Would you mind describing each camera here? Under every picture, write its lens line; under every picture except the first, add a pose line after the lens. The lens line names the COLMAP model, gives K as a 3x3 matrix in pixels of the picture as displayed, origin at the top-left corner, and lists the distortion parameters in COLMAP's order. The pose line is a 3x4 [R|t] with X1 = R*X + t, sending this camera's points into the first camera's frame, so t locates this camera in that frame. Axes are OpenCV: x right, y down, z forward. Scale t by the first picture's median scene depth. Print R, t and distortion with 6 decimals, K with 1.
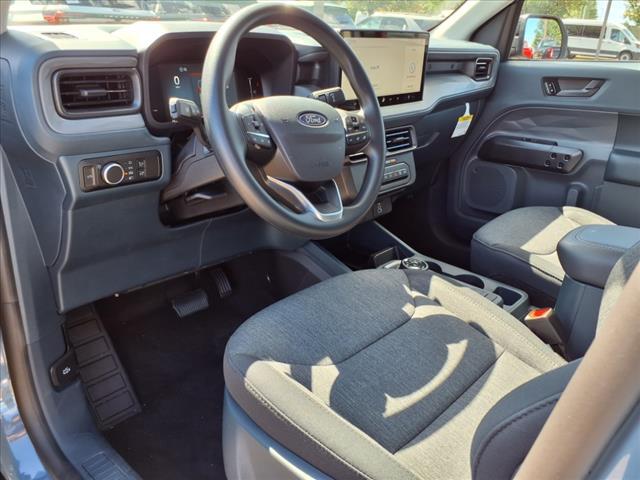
lens RADIAL K [[506.2, 0, 323.3], [0, 506.2, 266.2], [0, 0, 1]] dist [0.058857, -0.093367]
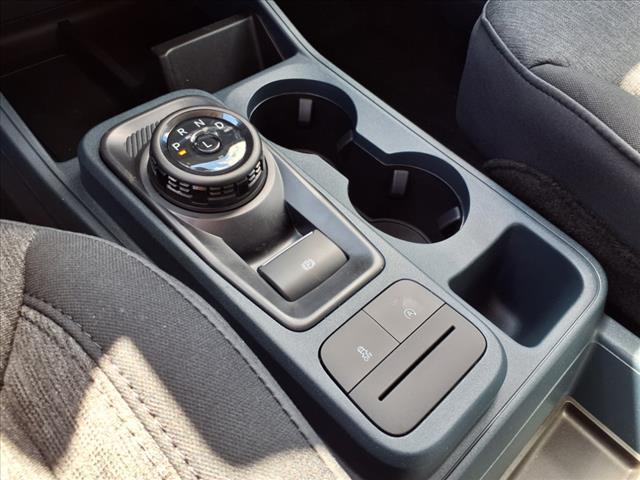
lens RADIAL K [[506.2, 0, 323.3], [0, 506.2, 266.2], [0, 0, 1]] dist [0.058857, -0.093367]
pose [[0.996622, 0.080727, -0.015121, 0.228940], [-0.062062, 0.860807, 0.505133, -0.077882], [0.053794, -0.502488, 0.862909, 0.693476]]
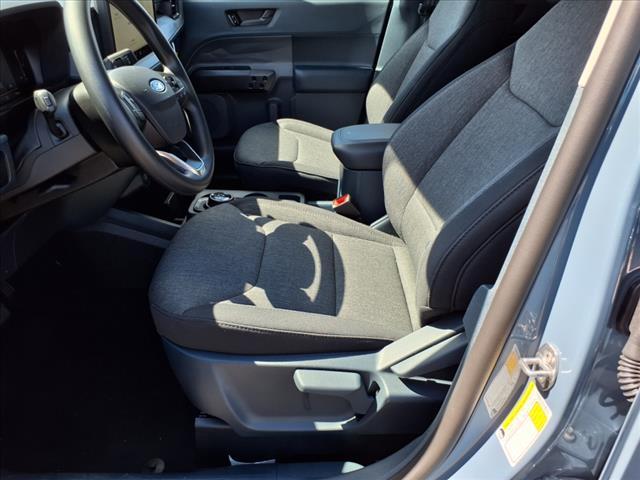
lens RADIAL K [[506.2, 0, 323.3], [0, 506.2, 266.2], [0, 0, 1]] dist [0.058857, -0.093367]
pose [[0.738743, -0.373371, 0.561118, -0.326771], [0.290939, 0.927631, 0.234213, -0.056180], [-0.607959, -0.009772, 0.793909, -0.051401]]
